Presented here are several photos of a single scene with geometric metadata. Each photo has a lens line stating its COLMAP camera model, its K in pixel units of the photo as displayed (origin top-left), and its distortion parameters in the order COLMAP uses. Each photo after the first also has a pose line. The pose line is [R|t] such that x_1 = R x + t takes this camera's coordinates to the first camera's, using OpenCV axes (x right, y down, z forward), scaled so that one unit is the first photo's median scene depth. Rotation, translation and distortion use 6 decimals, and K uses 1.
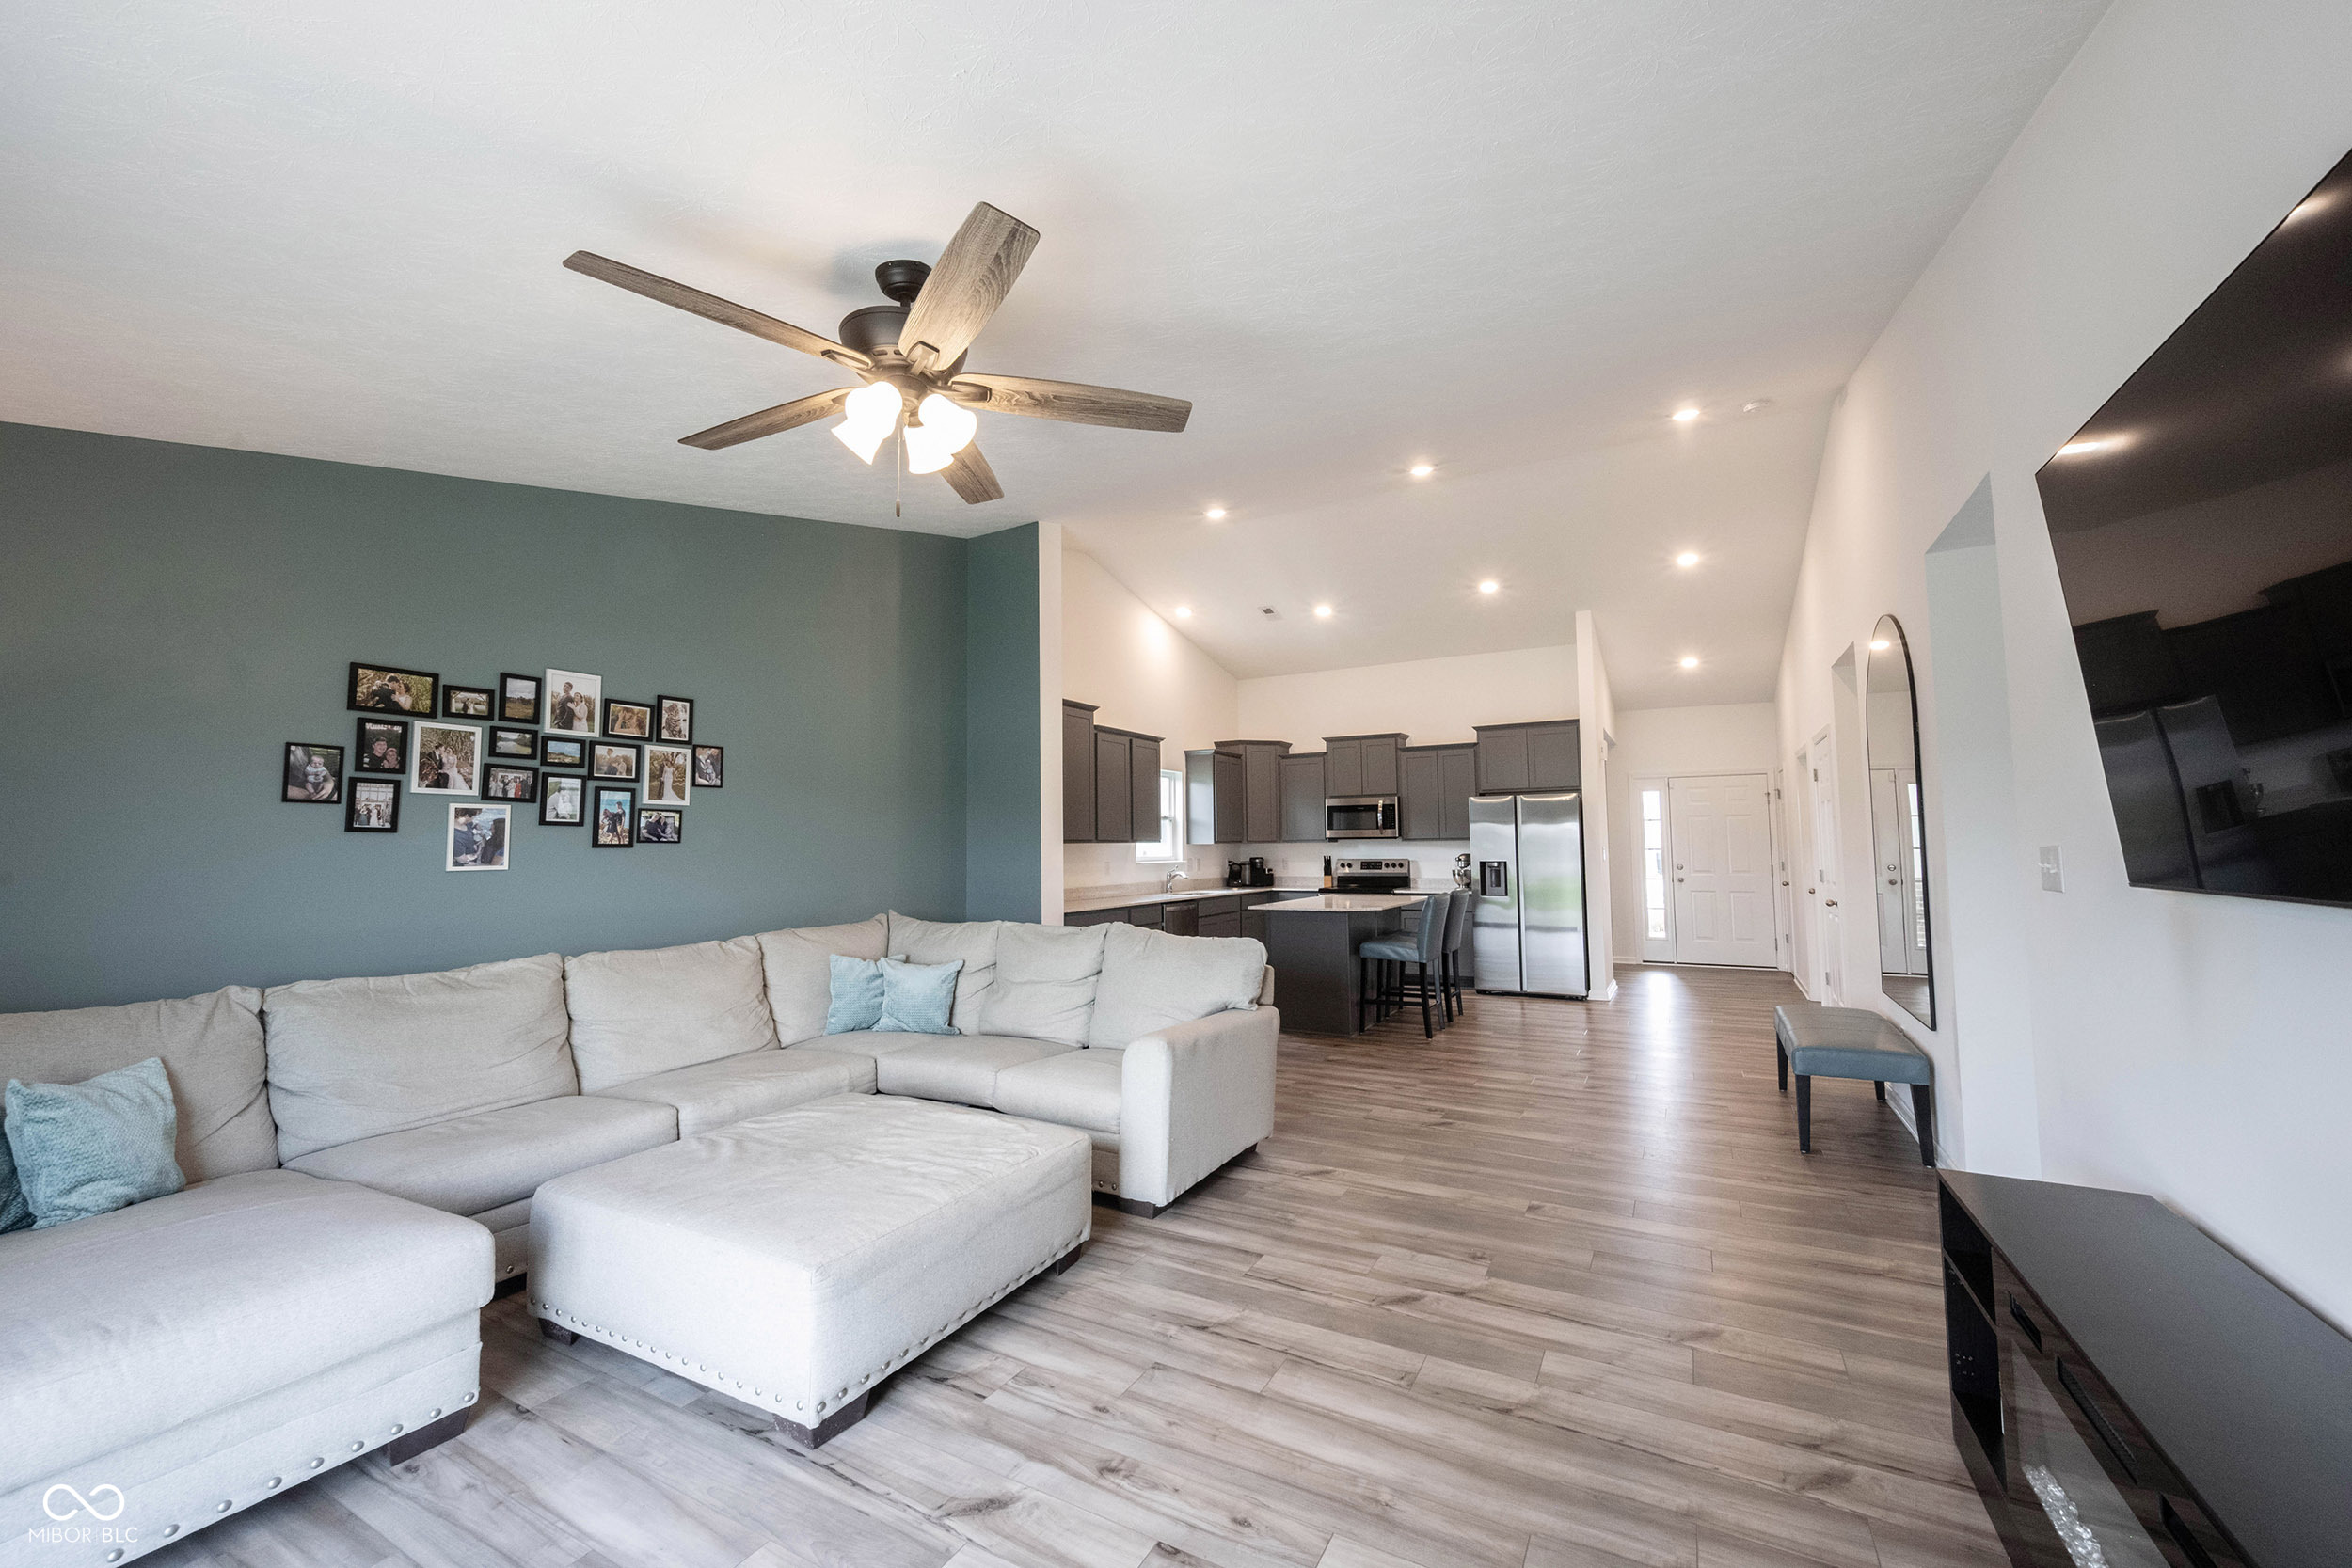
lens RADIAL K [[924.4, 0, 1171.8], [0, 924.4, 791.1], [0, 0, 1]] dist [0.001818, -0.000136]
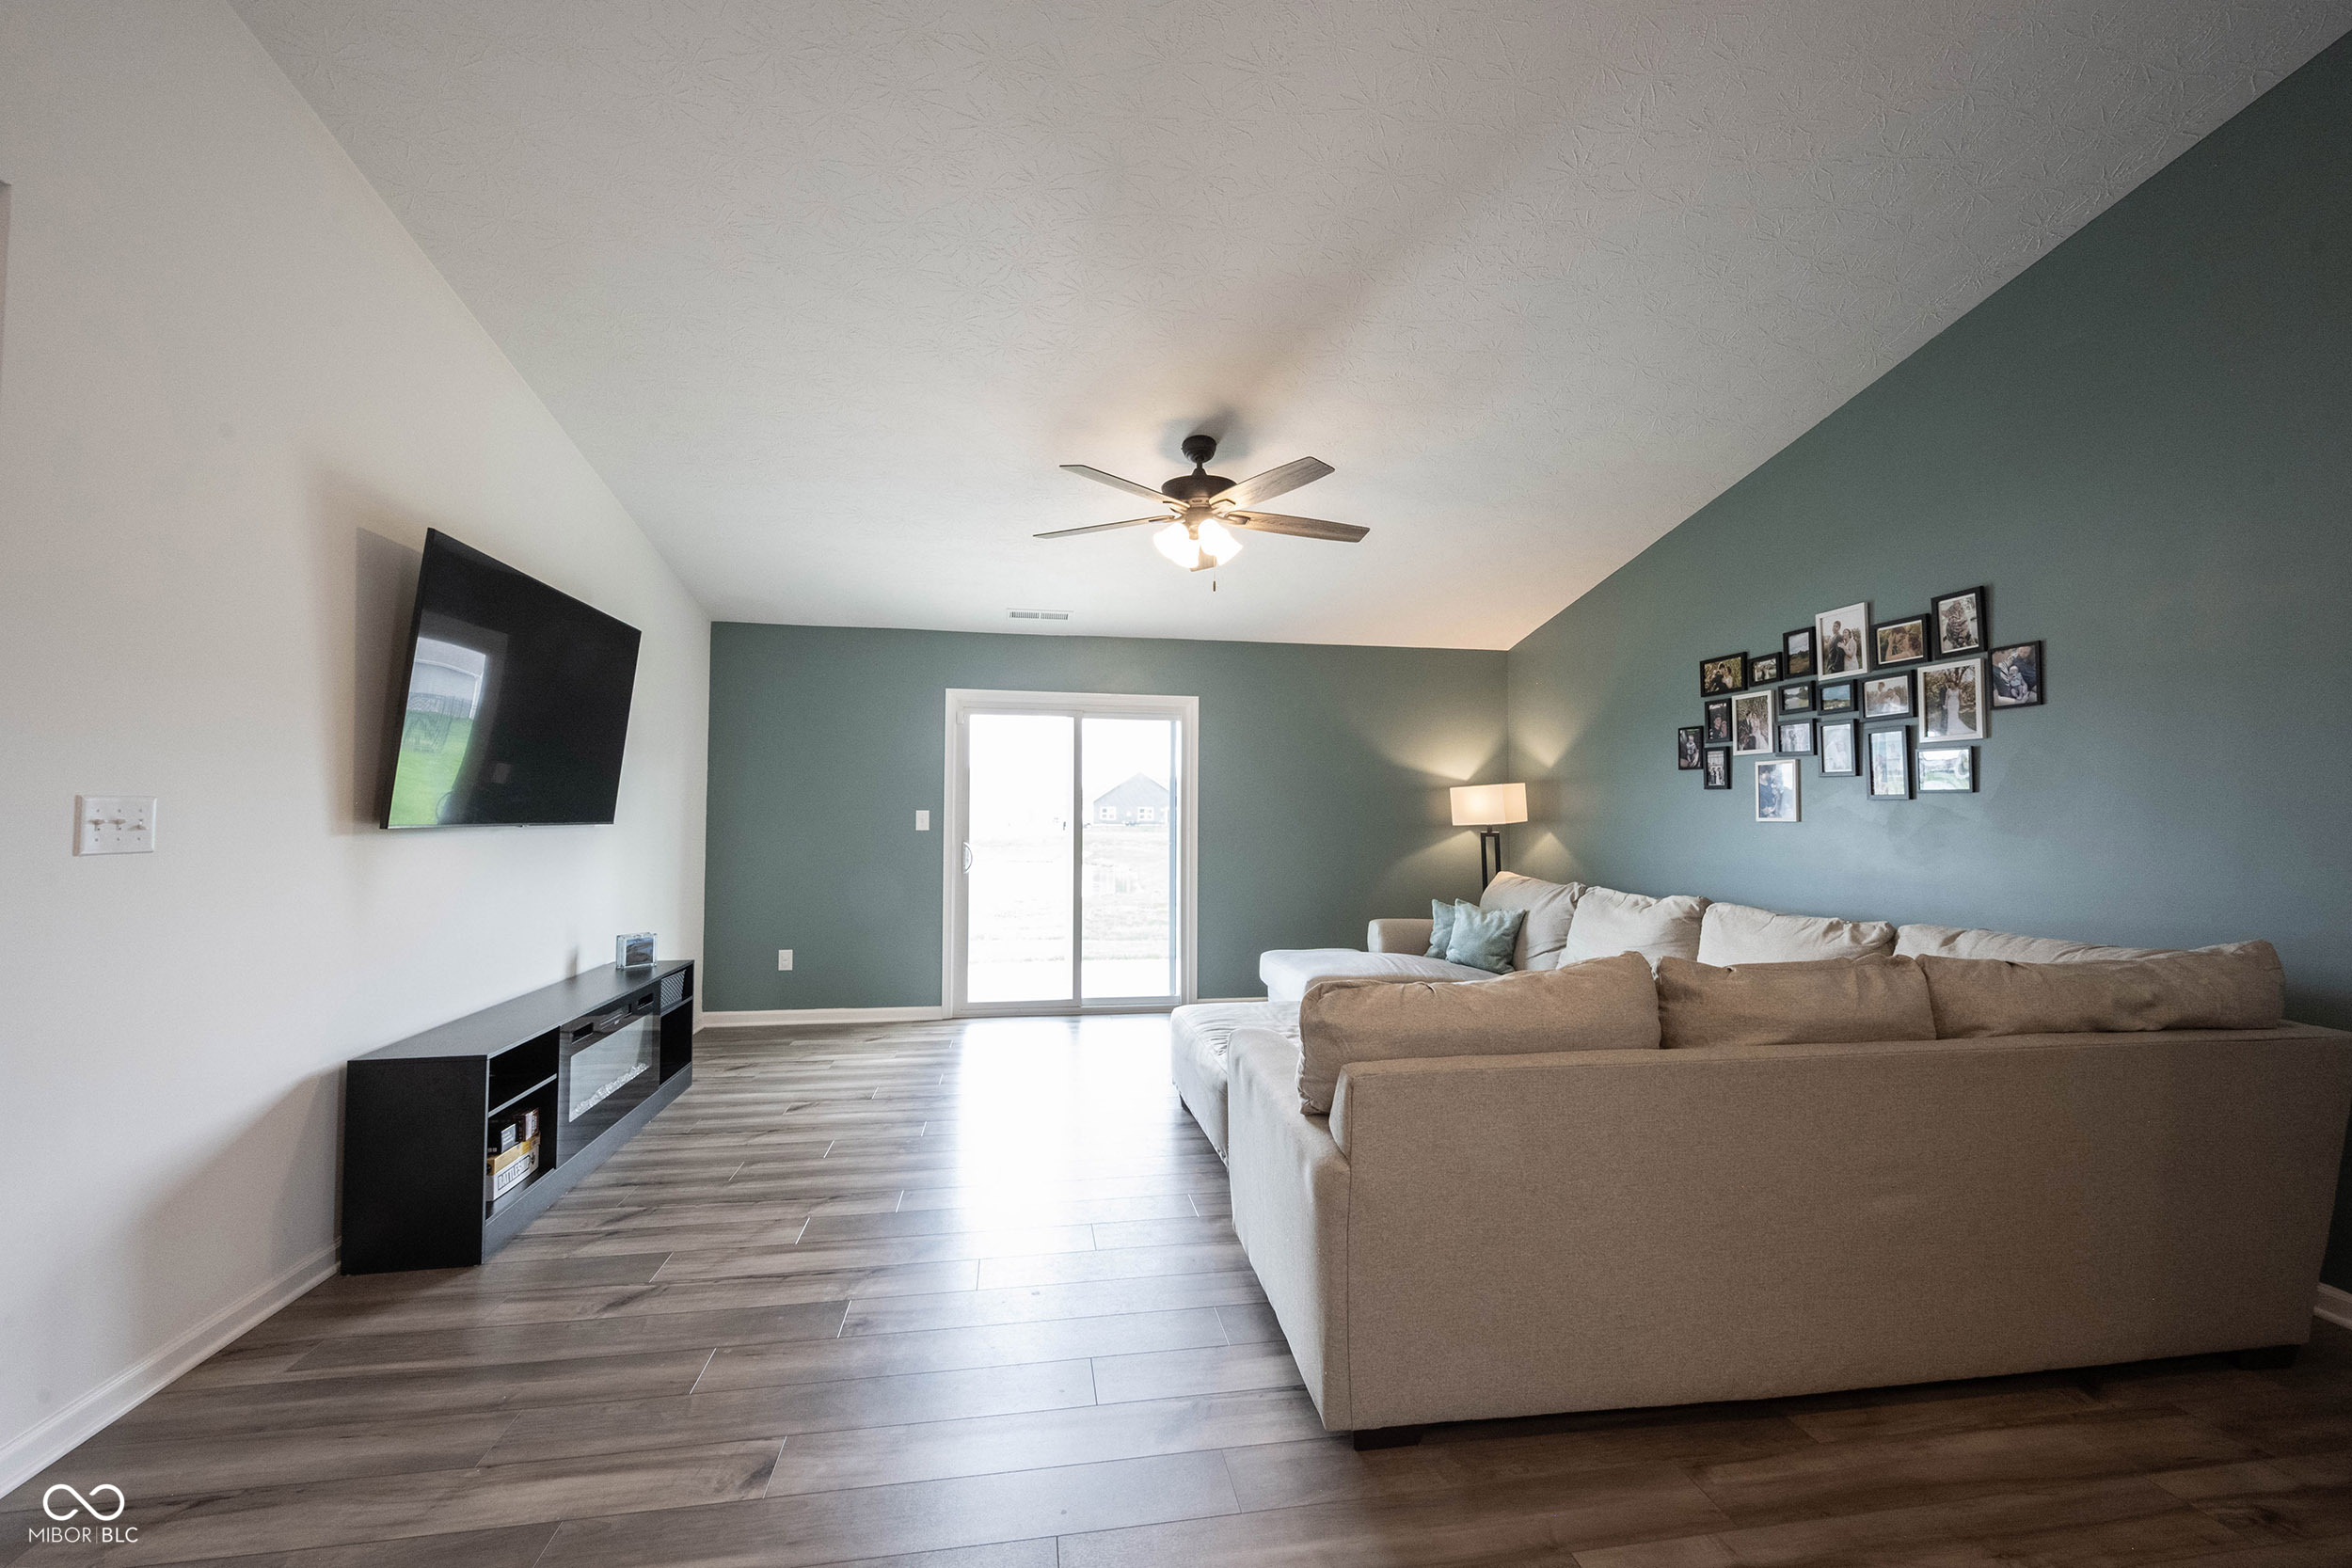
lens RADIAL K [[924.4, 0, 1162.5], [0, 924.4, 781.0], [0, 0, 1]] dist [0.001818, -0.000136]
pose [[-0.790731, -0.015167, -0.611976, 0.456287], [0.040734, 0.996174, -0.077322, 0.088140], [0.610807, -0.086069, -0.787088, 1.346668]]
